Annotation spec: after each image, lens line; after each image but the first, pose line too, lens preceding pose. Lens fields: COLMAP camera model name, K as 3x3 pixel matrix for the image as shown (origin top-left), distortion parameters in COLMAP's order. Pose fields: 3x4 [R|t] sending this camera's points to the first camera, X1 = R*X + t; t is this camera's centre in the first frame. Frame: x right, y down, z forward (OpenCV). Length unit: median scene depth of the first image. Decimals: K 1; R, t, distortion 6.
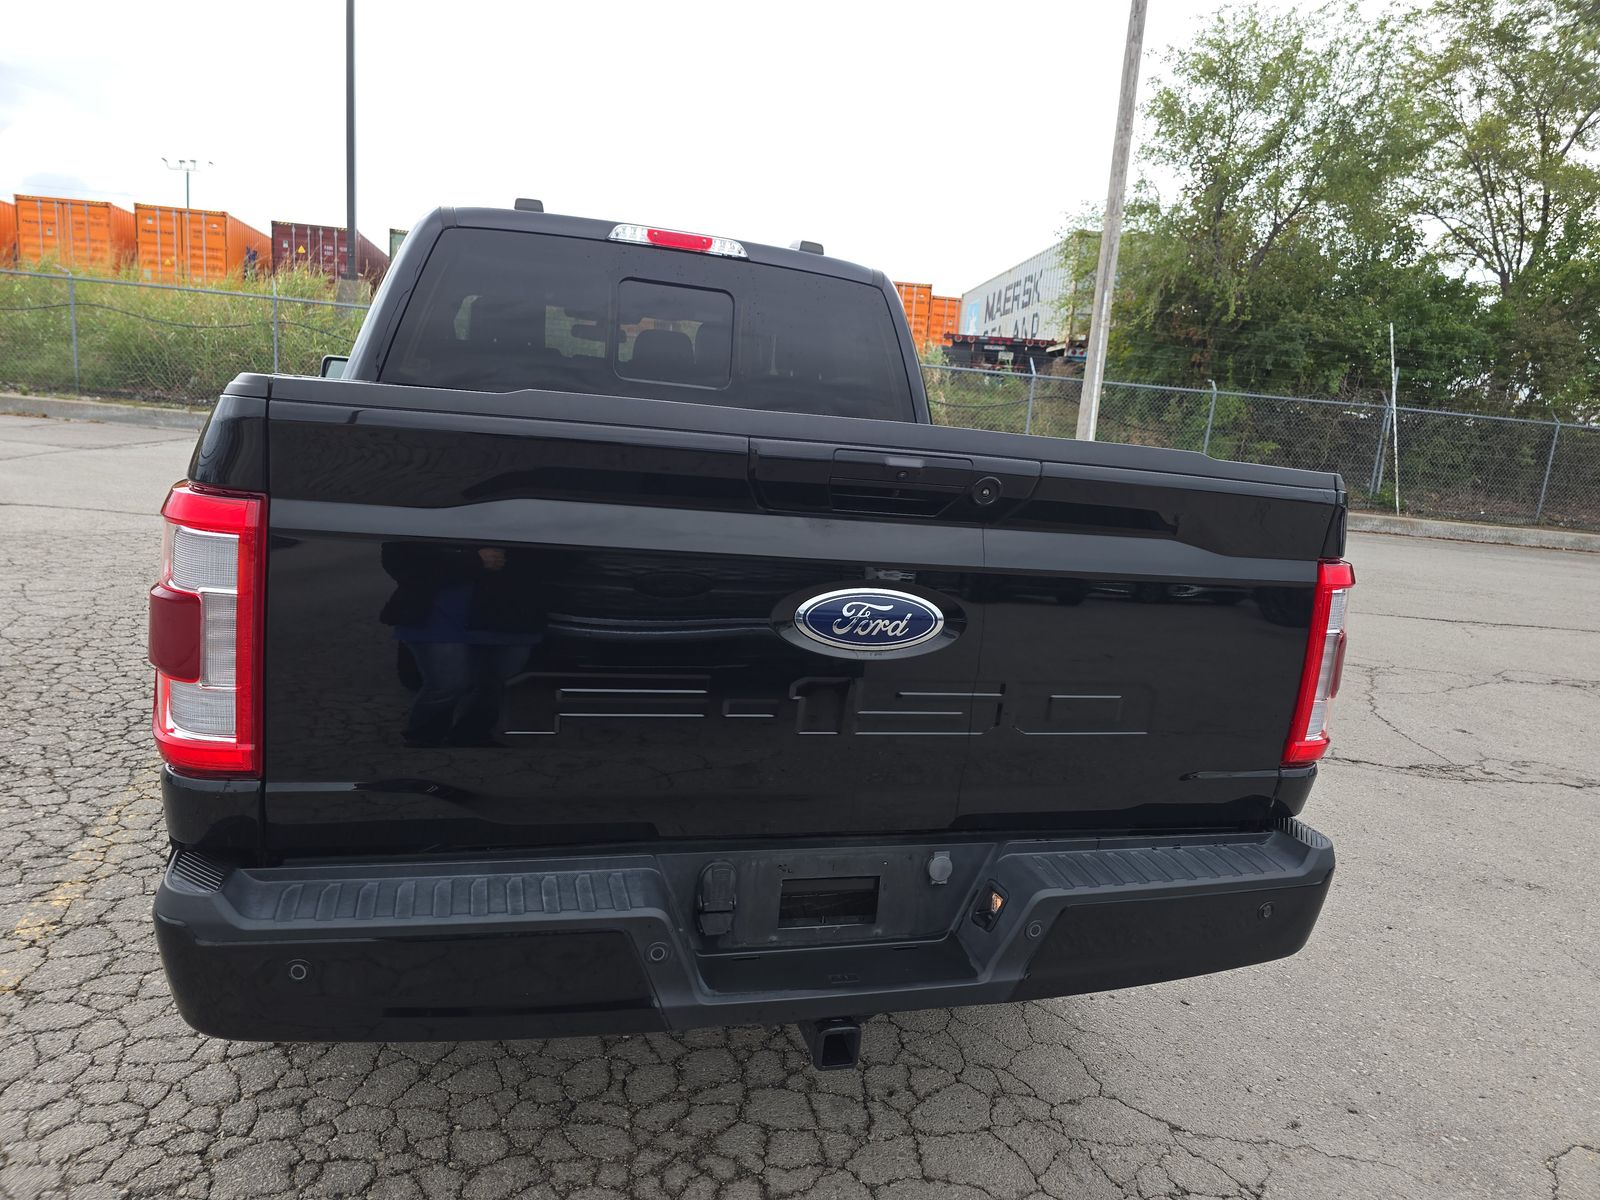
lens RADIAL K [[1058.4, 0, 797.5], [0, 1058.4, 587.9], [0, 0, 1]] dist [0.051959, -0.048236]
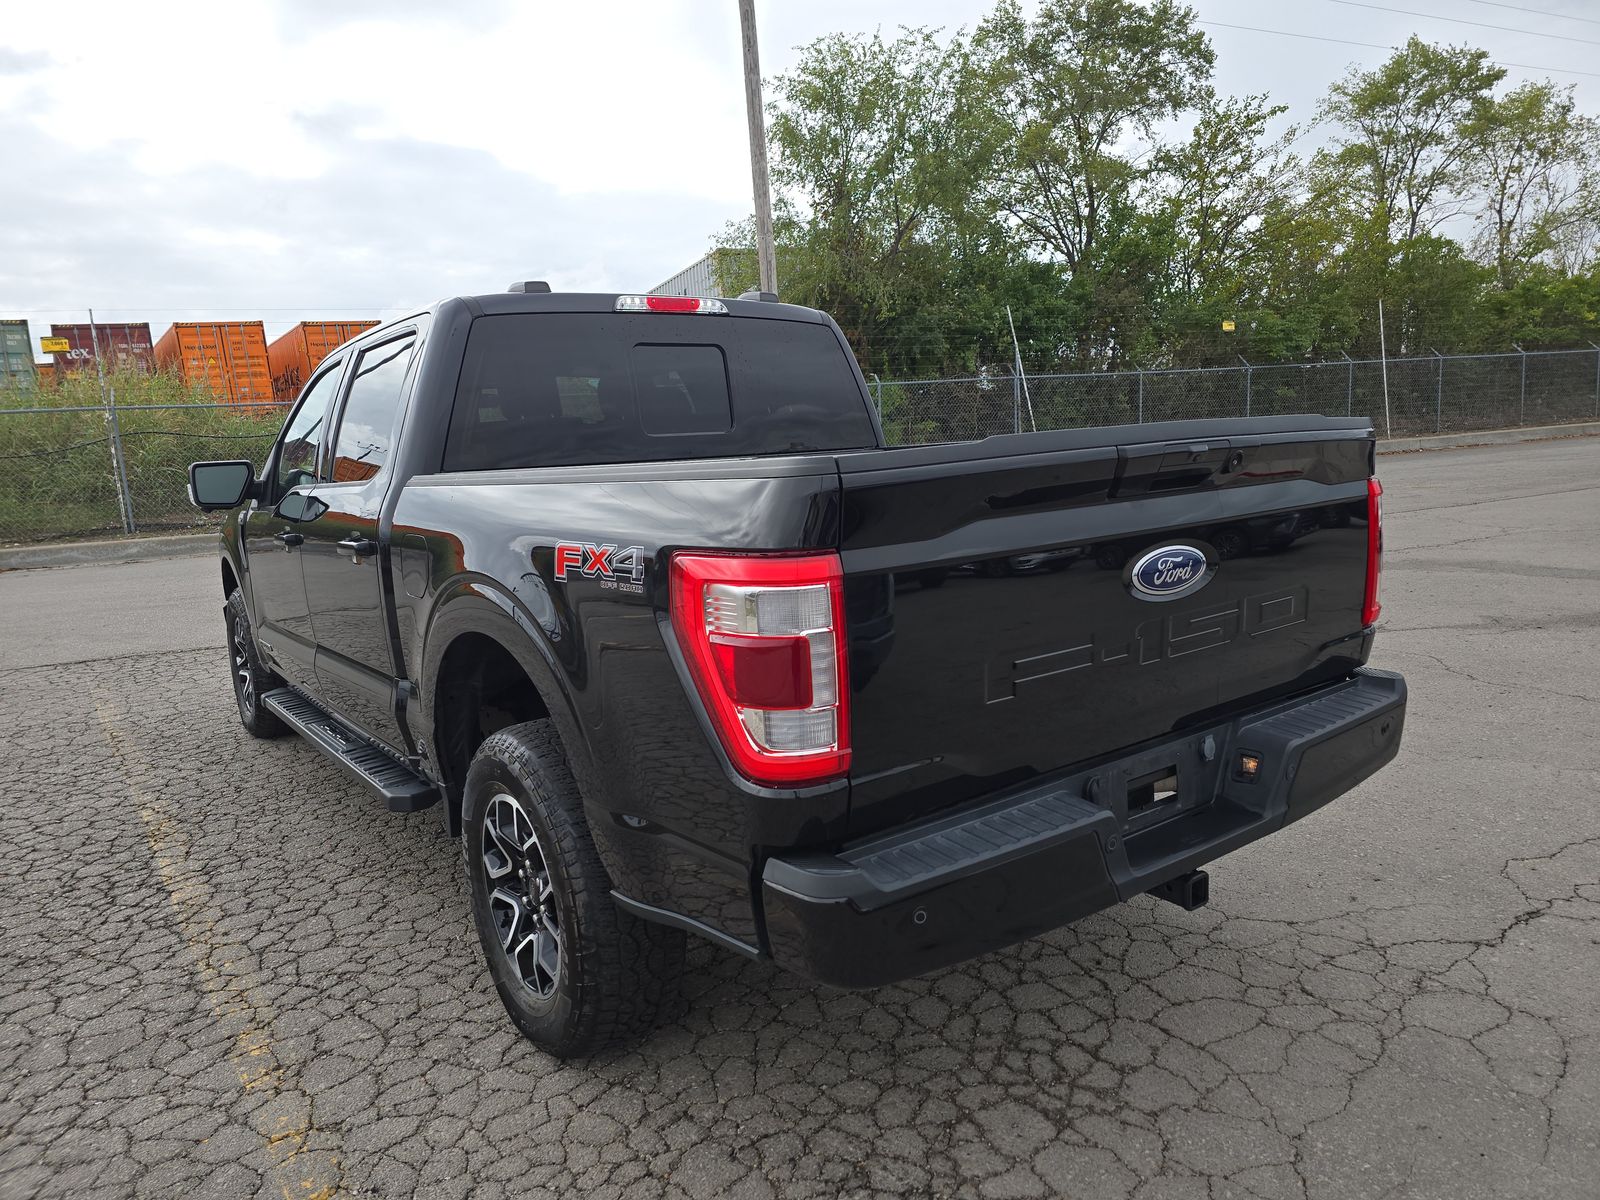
lens RADIAL K [[1058.4, 0, 795.8], [0, 1058.4, 589.2], [0, 0, 1]] dist [0.051959, -0.048236]
pose [[0.932973, -0.188955, 0.306362, -0.071470], [0.194519, 0.980818, 0.012566, -0.005002], [-0.302860, 0.047869, 0.951832, -0.012941]]
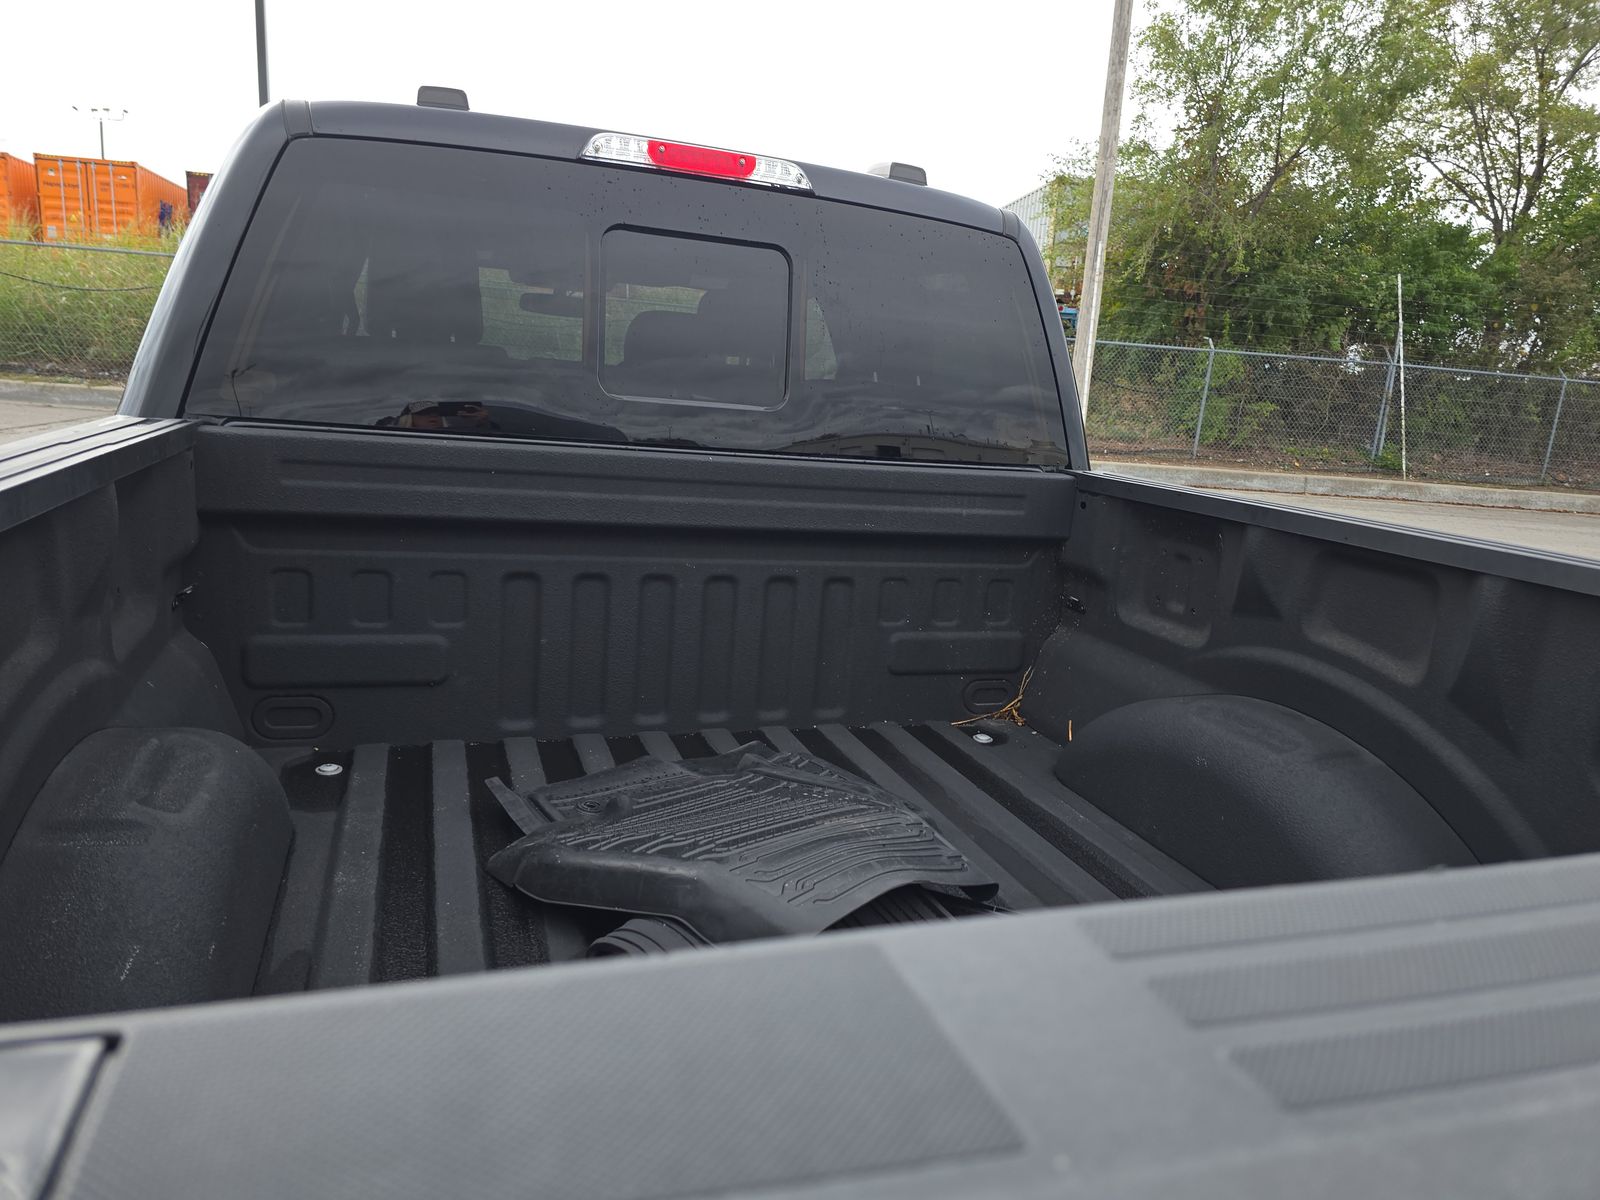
lens RADIAL K [[1058.4, 0, 803.7], [0, 1058.4, 600.4], [0, 0, 1]] dist [0.051959, -0.048236]
pose [[0.998749, -0.022586, 0.044608, -0.015952], [0.020293, 0.998482, 0.051198, -0.020355], [-0.045697, -0.050228, 0.997692, 0.072076]]
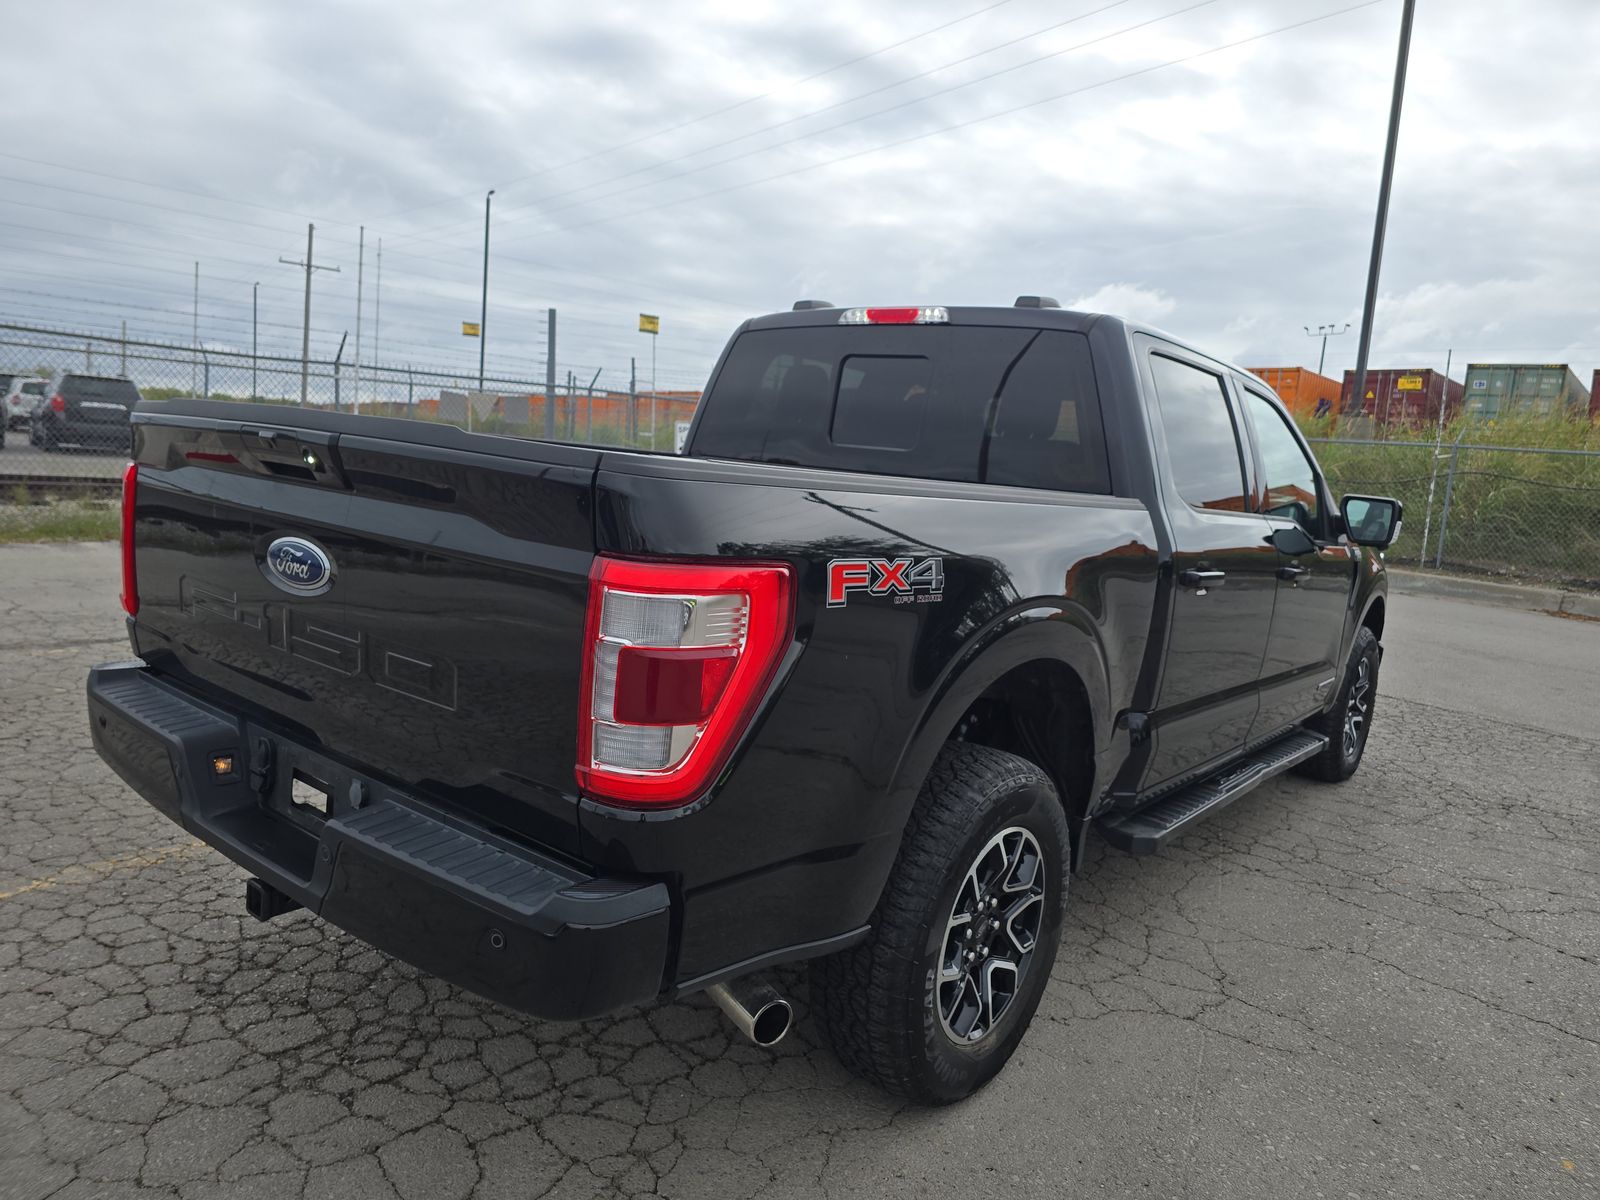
lens RADIAL K [[1058.4, 0, 811.2], [0, 1058.4, 584.7], [0, 0, 1]] dist [0.051959, -0.048236]
pose [[0.582631, 0.053924, -0.810946, 0.133583], [-0.166033, 0.984651, -0.053813, 0.001952], [0.795597, 0.165997, 0.582641, 0.066740]]
